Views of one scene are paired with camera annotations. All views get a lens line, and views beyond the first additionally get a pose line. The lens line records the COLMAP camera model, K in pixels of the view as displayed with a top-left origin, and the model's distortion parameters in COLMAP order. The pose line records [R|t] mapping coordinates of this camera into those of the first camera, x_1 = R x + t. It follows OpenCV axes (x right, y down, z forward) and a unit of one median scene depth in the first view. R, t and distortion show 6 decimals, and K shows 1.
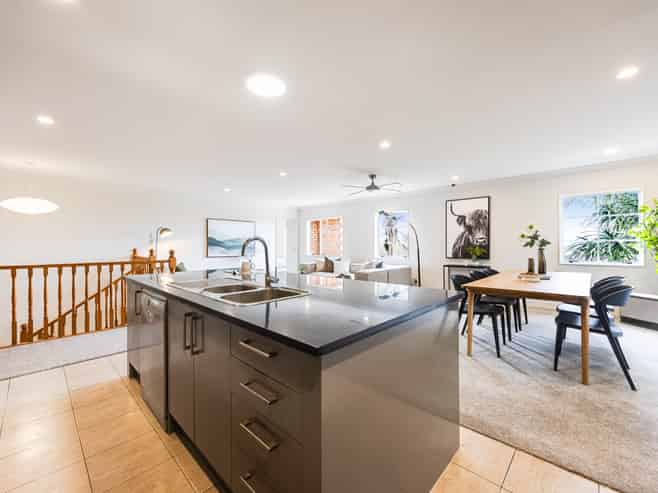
lens RADIAL K [[277.9, 0, 330.4], [0, 277.9, 249.3], [0, 0, 1]] dist [0.013196, -0.000346]
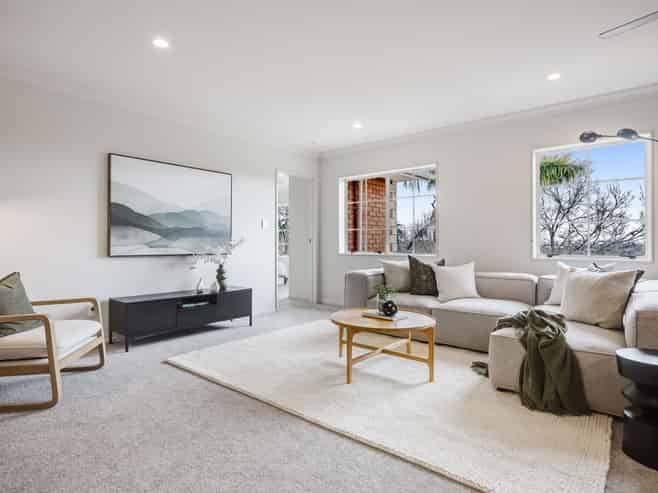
lens RADIAL K [[357.5, 0, 330.0], [0, 357.5, 242.4], [0, 0, 1]] dist [-0.014025, 0.000438]
pose [[0.997252, 0.004125, 0.073966, -0.222203], [-0.003141, 0.999905, -0.013405, 0.017821], [-0.074014, 0.013136, 0.997171, 0.615368]]
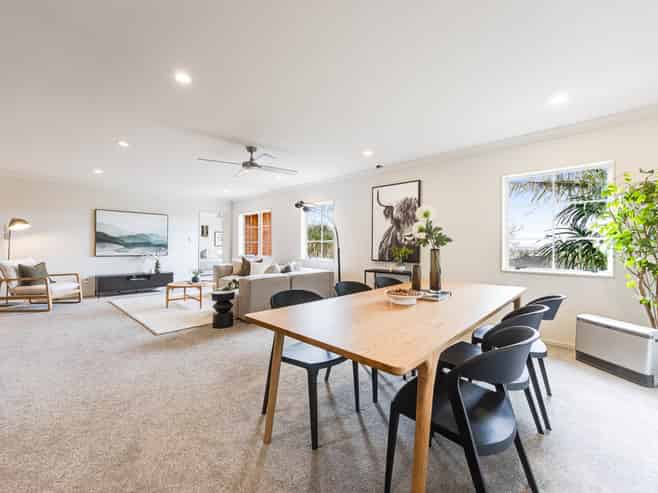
lens RADIAL K [[277.9, 0, 325.9], [0, 277.9, 248.1], [0, 0, 1]] dist [0.013196, -0.000346]
pose [[0.999783, 0.010546, -0.017978, 0.308761], [-0.010612, 0.999937, -0.003547, 0.000290], [0.017940, 0.003737, 0.999832, 0.224855]]
